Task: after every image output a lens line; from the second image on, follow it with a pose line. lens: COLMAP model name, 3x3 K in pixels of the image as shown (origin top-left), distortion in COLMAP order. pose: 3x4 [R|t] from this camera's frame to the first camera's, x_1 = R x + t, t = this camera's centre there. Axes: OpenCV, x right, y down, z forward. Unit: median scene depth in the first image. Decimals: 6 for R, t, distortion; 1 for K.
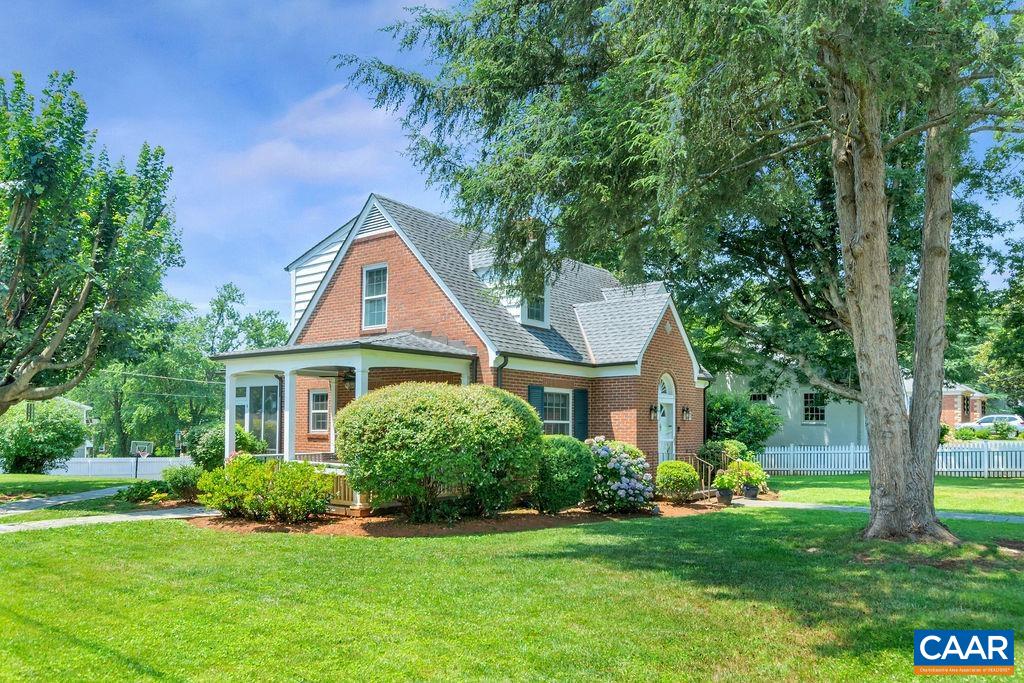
lens RADIAL K [[740.9, 0, 482.4], [0, 740.9, 416.2], [0, 0, 1]] dist [-0.003829, -0.003715]
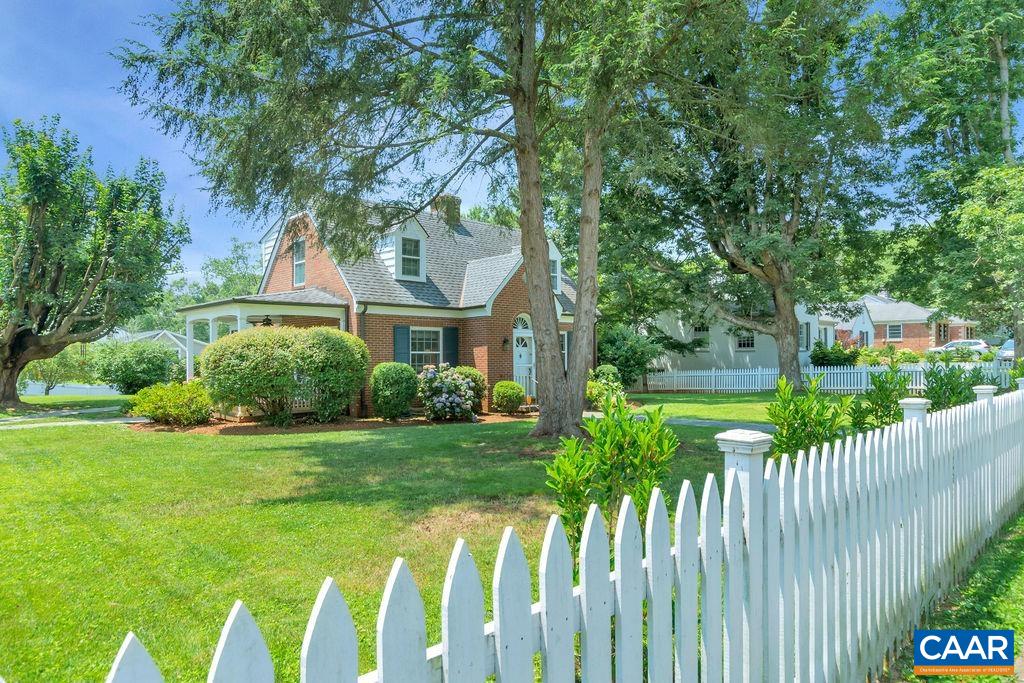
lens RADIAL K [[616.1, 0, 494.6], [0, 616.1, 350.5], [0, 0, 1]] dist [-0.002306, 0.001346]
pose [[0.990488, -0.014148, -0.136870, 0.380306], [0.014764, 0.999885, 0.003485, 0.002277], [0.136804, -0.005473, 0.990583, -0.073418]]
